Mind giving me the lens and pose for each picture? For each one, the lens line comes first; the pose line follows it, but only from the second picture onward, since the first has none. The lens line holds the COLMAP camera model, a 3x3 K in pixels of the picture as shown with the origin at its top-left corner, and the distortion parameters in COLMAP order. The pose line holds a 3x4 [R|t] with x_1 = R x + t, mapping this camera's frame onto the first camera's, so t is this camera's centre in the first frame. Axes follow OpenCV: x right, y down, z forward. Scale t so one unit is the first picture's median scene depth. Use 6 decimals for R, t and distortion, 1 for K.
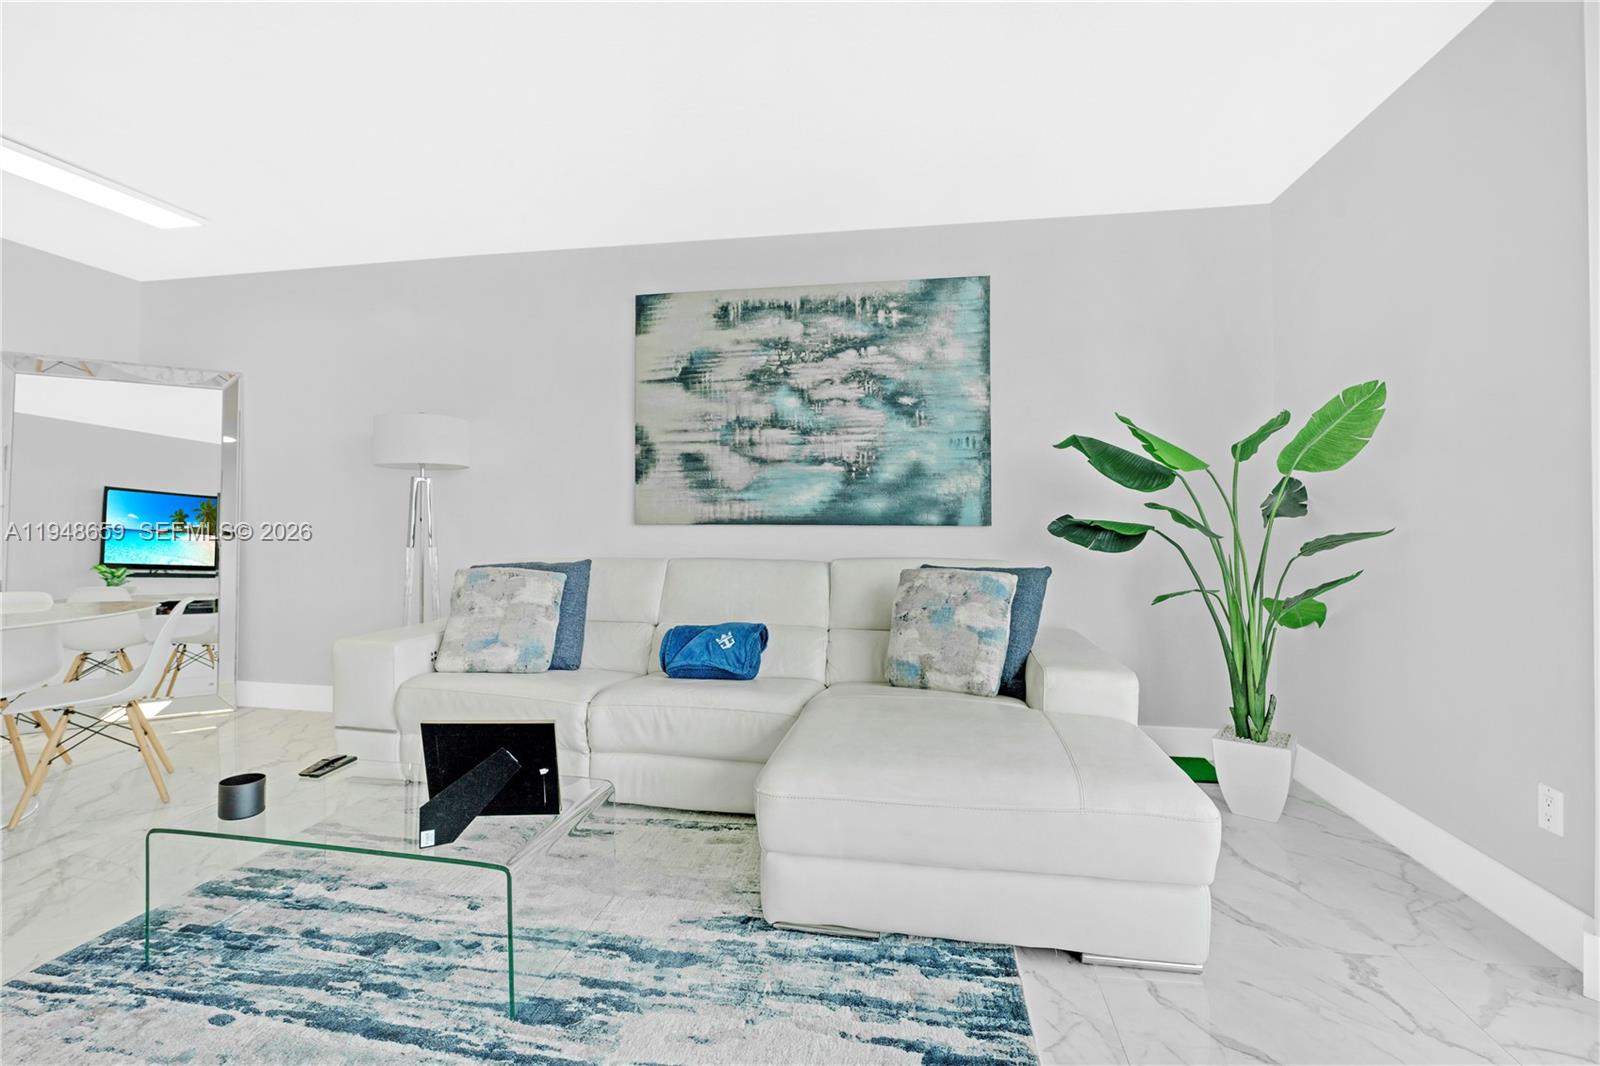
lens RADIAL K [[708.9, 0, 799.3], [0, 708.9, 518.4], [0, 0, 1]] dist [-0.023226, 0.000031]
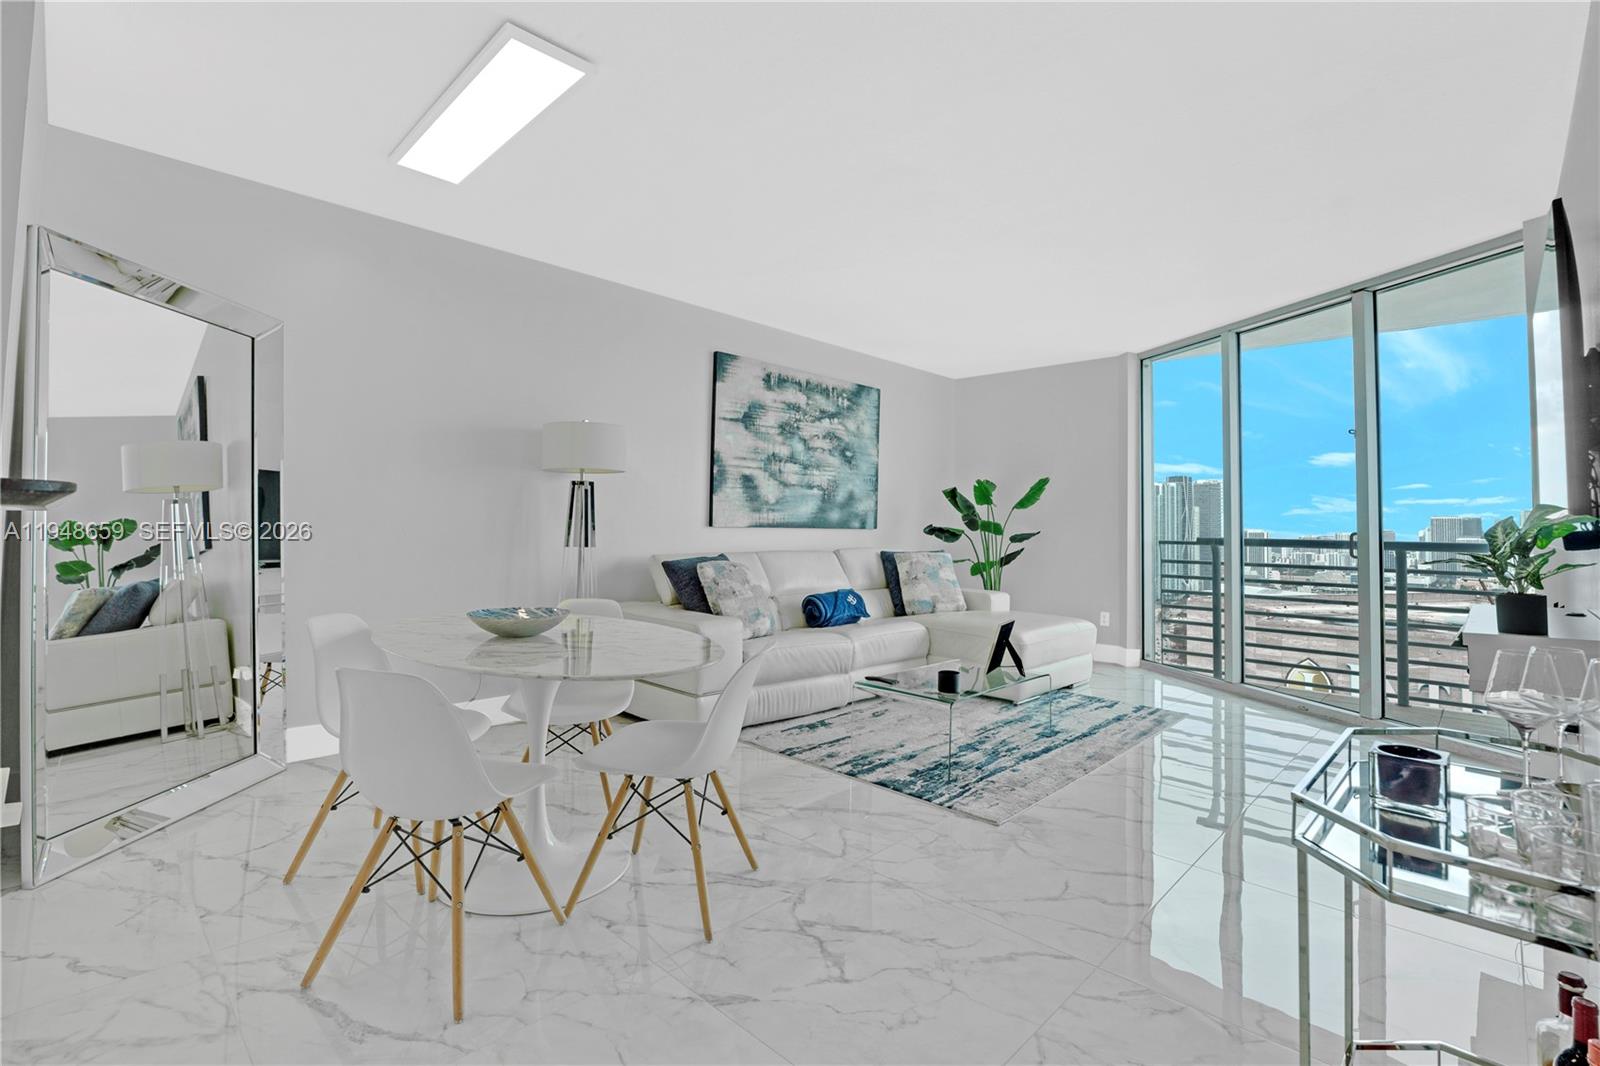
lens RADIAL K [[725.0, 0, 791.6], [0, 725.0, 492.0], [0, 0, 1]] dist [-0.015246, -0.000168]
pose [[0.573958, 0.046019, 0.817591, -1.291113], [-0.016400, 0.998865, -0.044709, 0.001994], [-0.818721, 0.012252, 0.574061, 0.127449]]
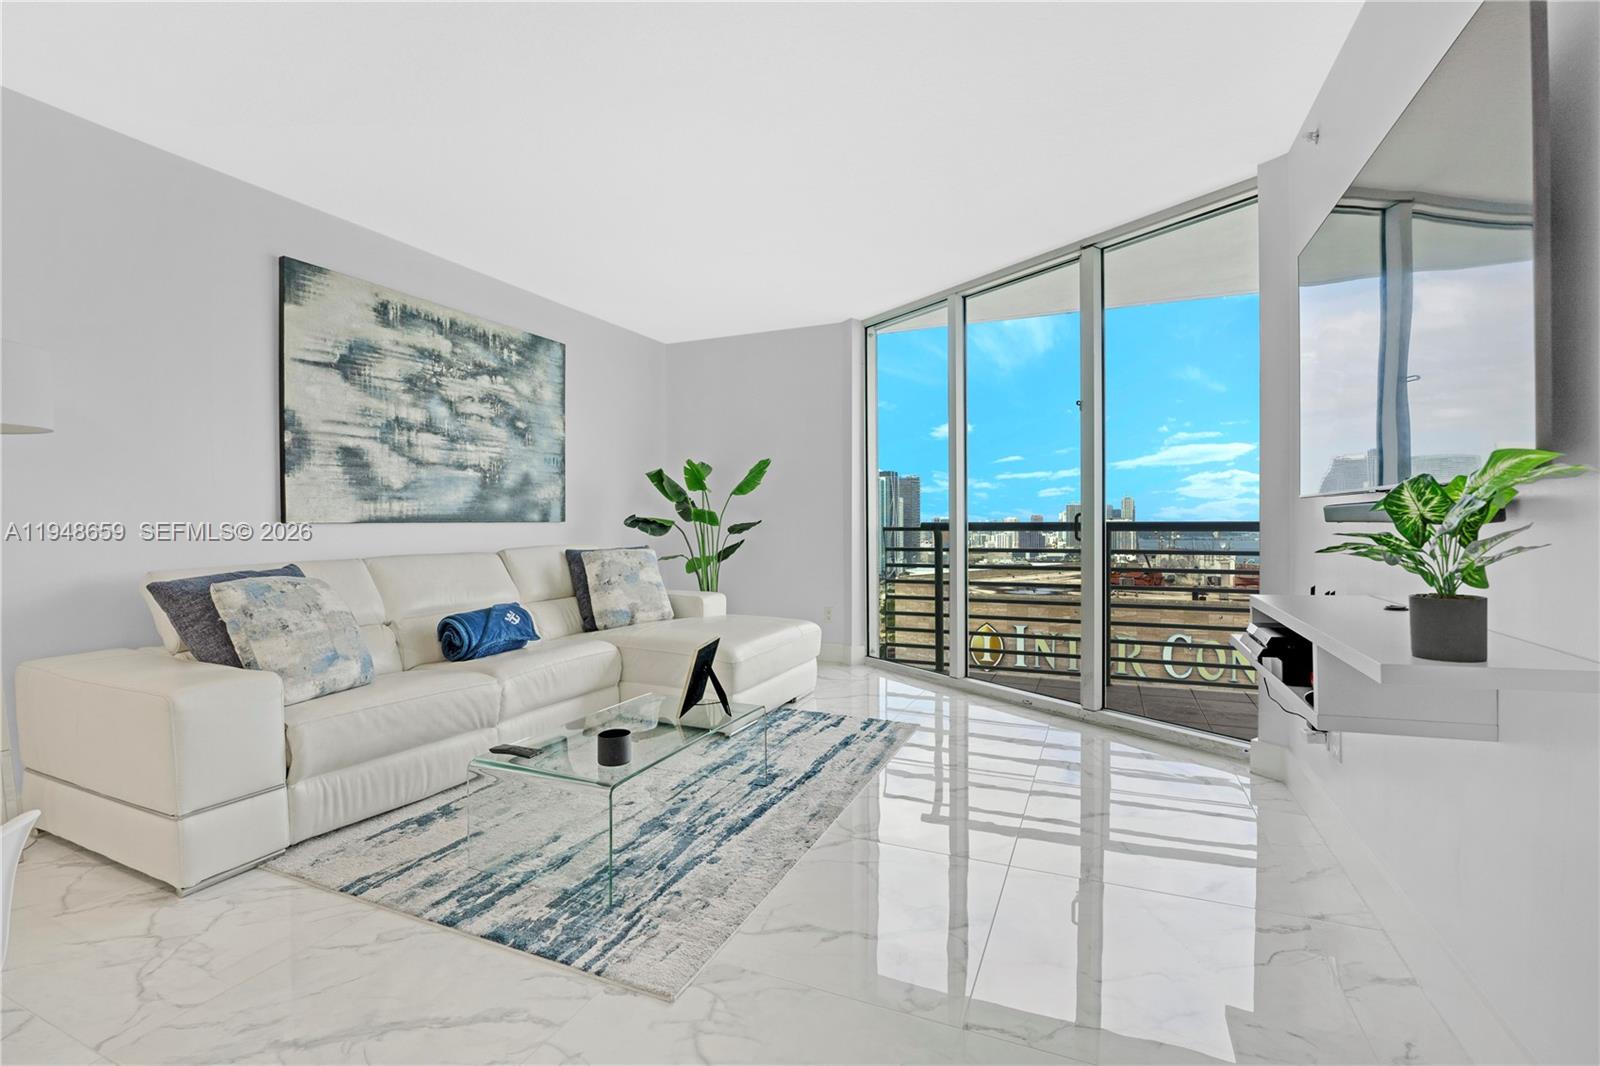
lens RADIAL K [[708.4, 0, 792.9], [0, 708.4, 530.2], [0, 0, 1]] dist [-0.017873, -0.000230]
pose [[0.249479, -0.016225, 0.968244, -0.943970], [0.006315, 0.999866, 0.015128, 0.007708], [-0.968360, 0.002341, 0.249548, 0.201686]]
